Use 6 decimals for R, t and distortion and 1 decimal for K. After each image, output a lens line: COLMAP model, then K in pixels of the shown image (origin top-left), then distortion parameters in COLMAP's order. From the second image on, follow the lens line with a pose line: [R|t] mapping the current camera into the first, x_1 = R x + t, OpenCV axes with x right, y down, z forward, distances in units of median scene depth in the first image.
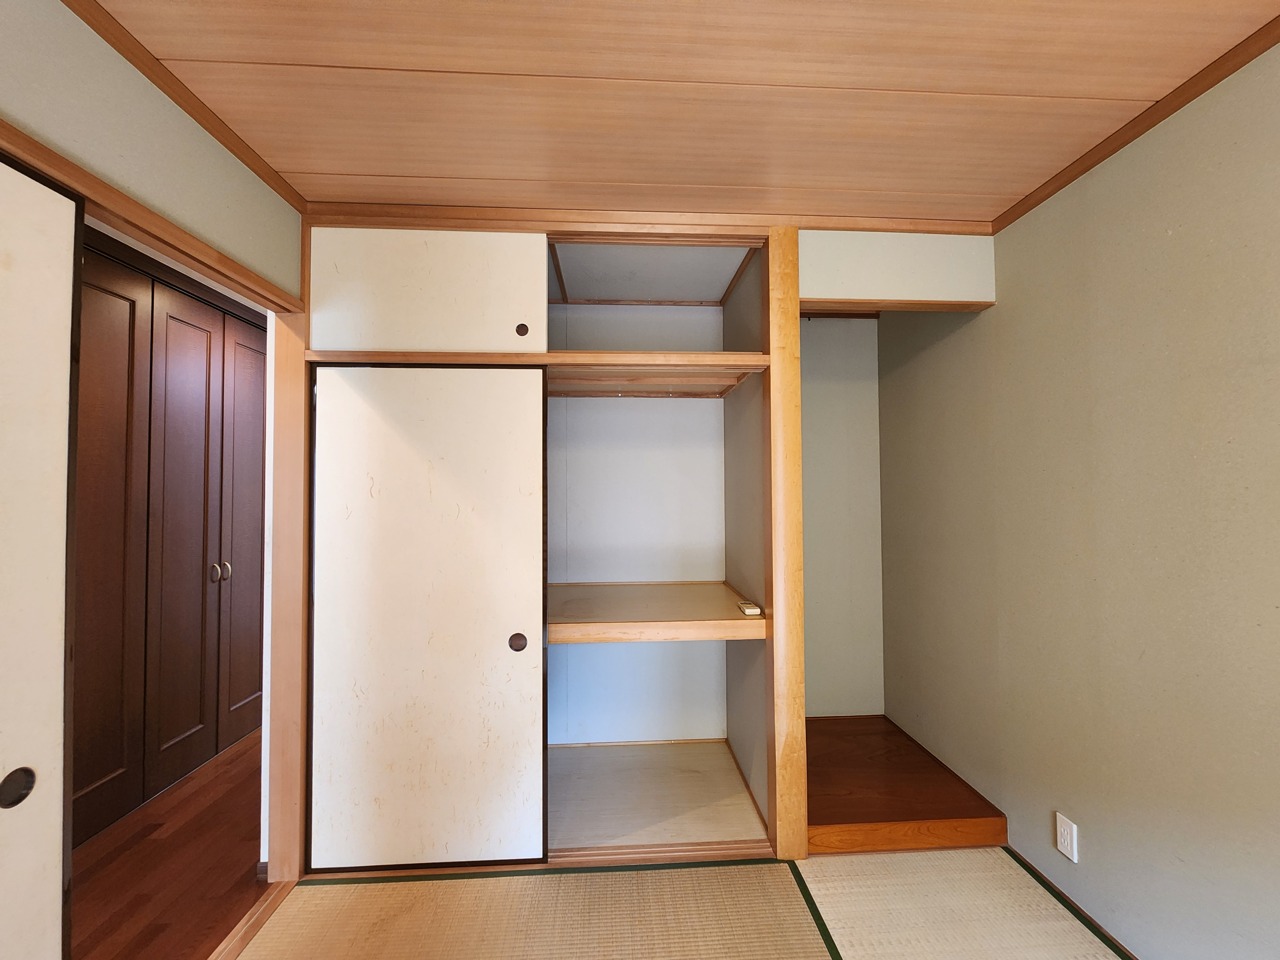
lens RADIAL K [[519.9, 0, 638.7], [0, 519.9, 482.8], [0, 0, 1]] dist [-0.002489, -0.000096]
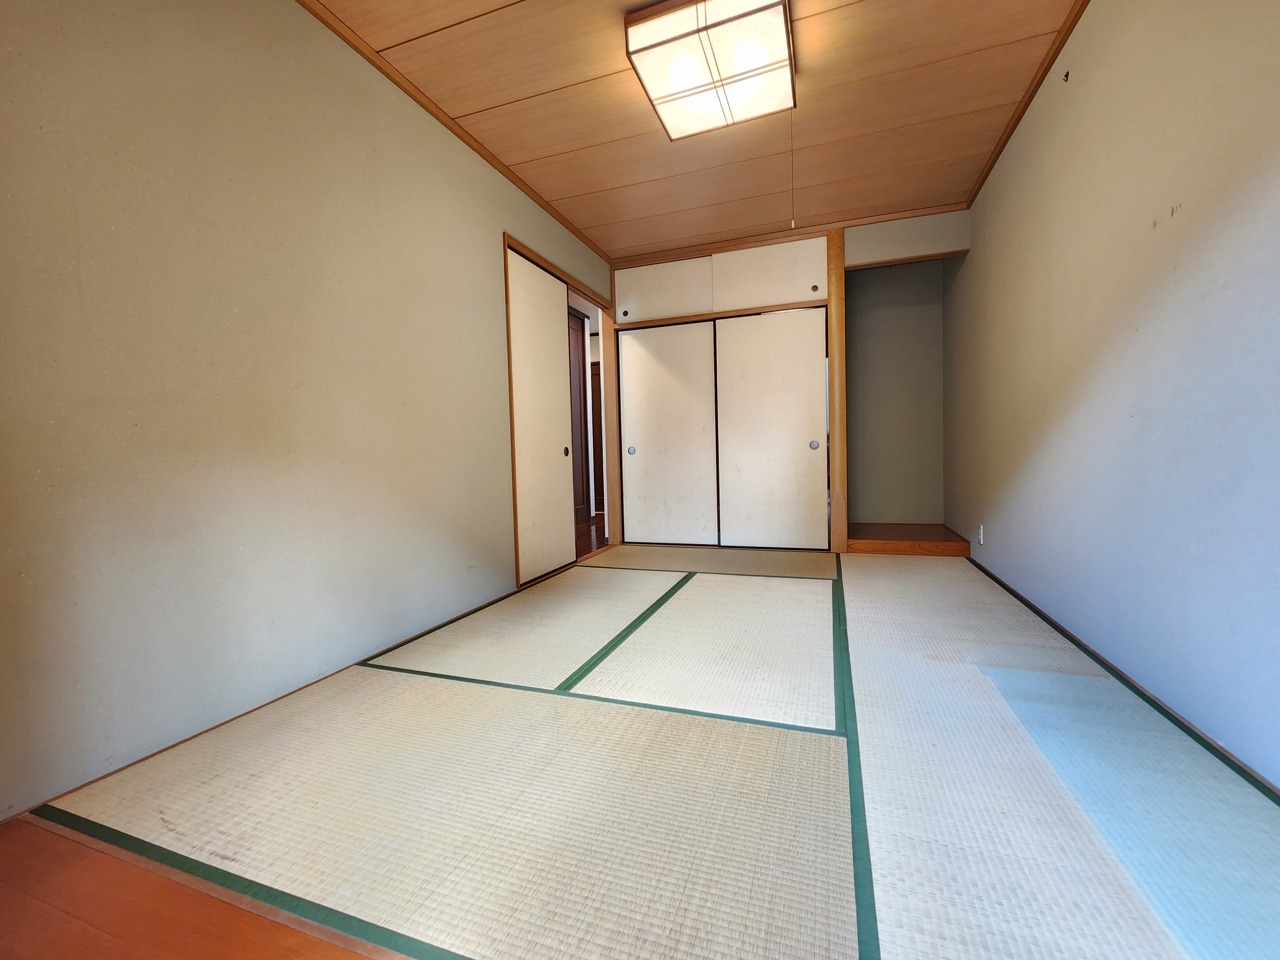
lens RADIAL K [[519.9, 0, 642.0], [0, 519.9, 477.9], [0, 0, 1]] dist [-0.002489, -0.000096]
pose [[0.916142, -0.002016, -0.400849, 0.402220], [0.033800, 0.996815, 0.072238, 0.263595], [0.399426, -0.079729, 0.913292, -1.120176]]
